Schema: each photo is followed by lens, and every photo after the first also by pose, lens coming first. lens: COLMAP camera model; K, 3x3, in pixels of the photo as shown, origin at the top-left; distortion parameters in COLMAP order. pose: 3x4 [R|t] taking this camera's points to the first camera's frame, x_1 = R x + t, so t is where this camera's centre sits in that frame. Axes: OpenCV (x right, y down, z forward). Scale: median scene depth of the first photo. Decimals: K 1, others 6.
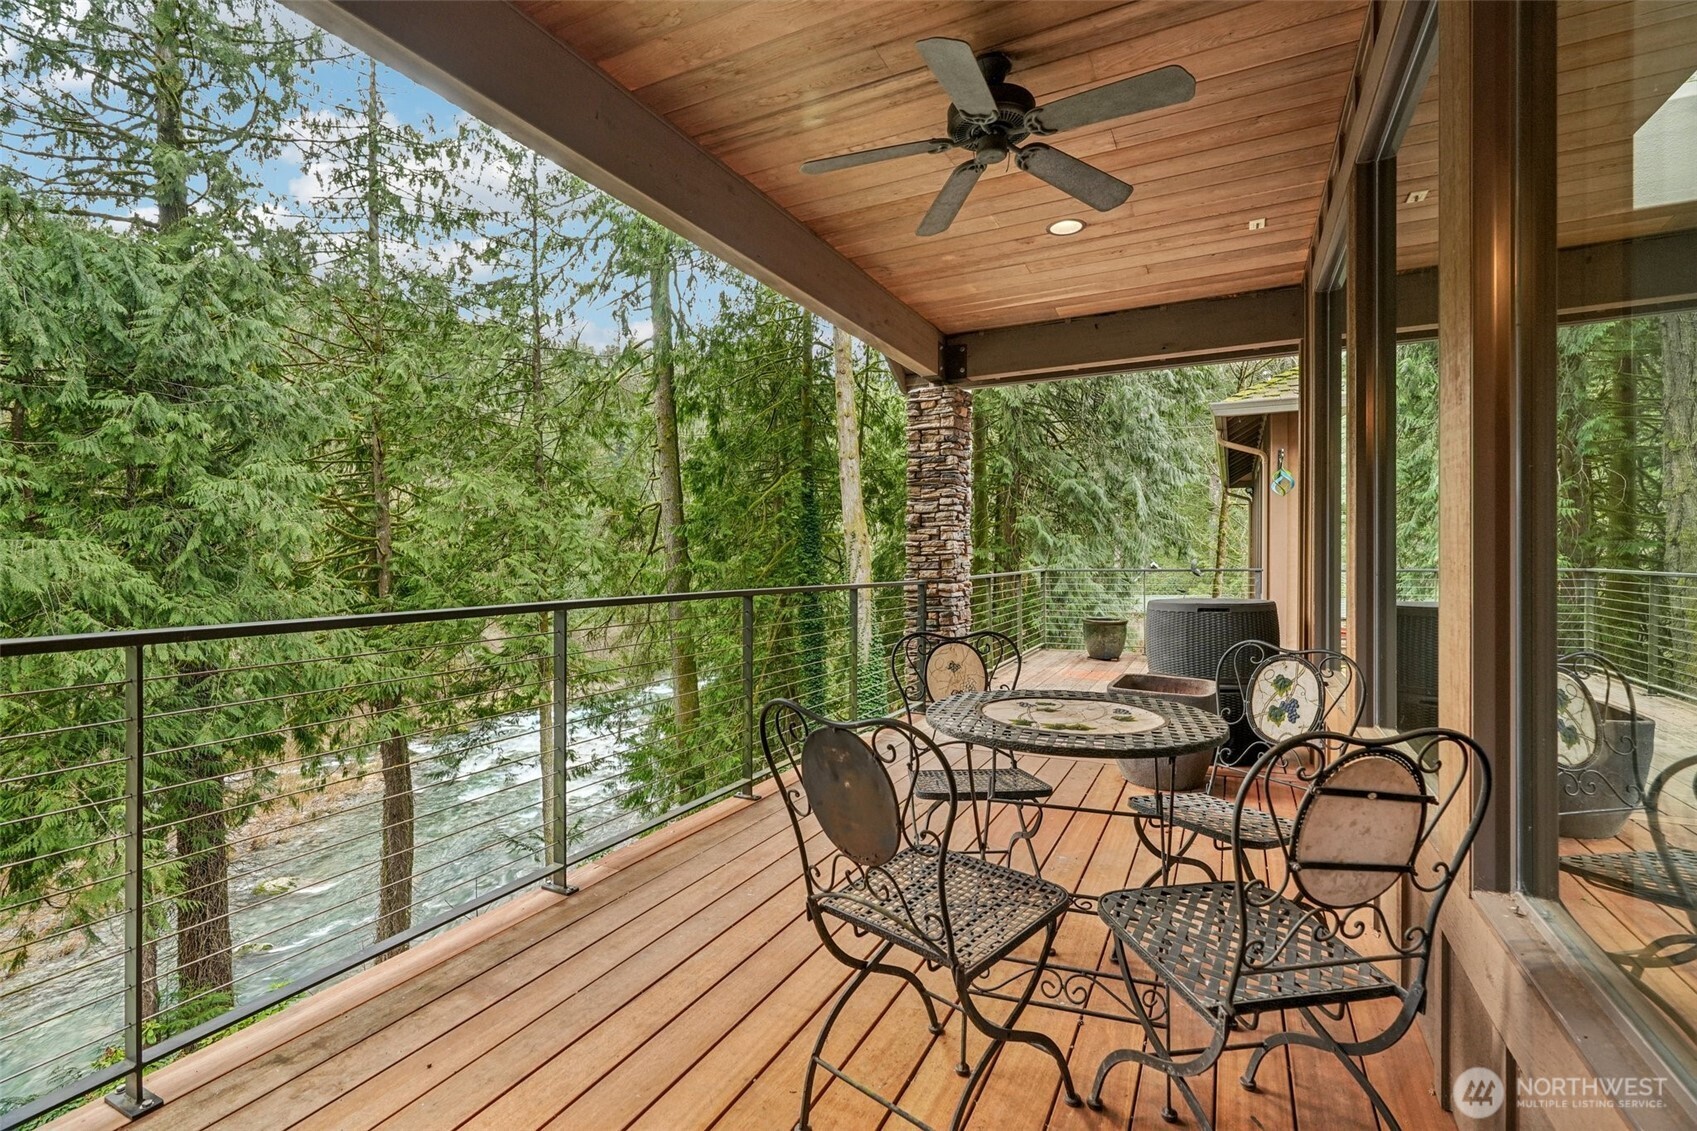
lens RADIAL K [[761.7, 0, 851.7], [0, 761.7, 555.3], [0, 0, 1]] dist [-0.000828, 0.000281]
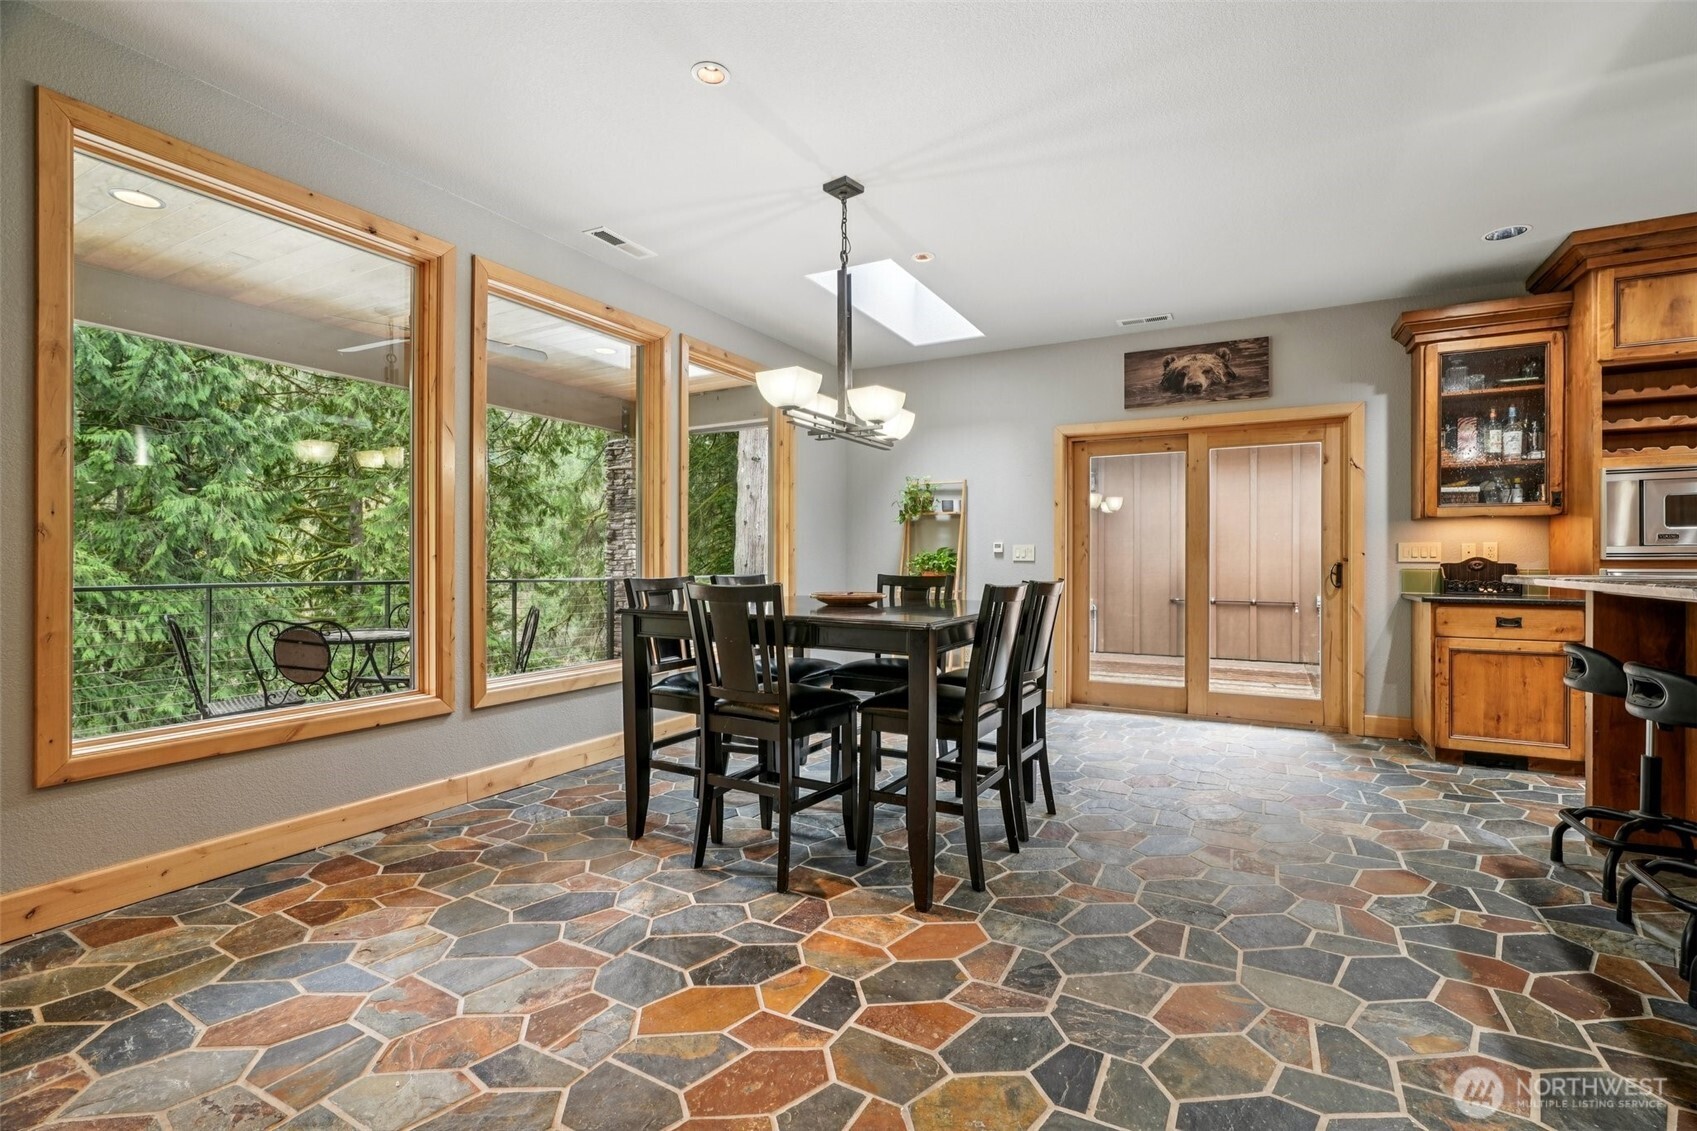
lens RADIAL K [[761.7, 0, 851.7], [0, 761.7, 555.3], [0, 0, 1]] dist [-0.000828, 0.000281]
pose [[0.999164, 0.002565, -0.040813, 0.326089], [-0.002813, 0.999978, -0.006023, -0.001119], [0.040796, 0.006133, 0.999149, -0.206611]]
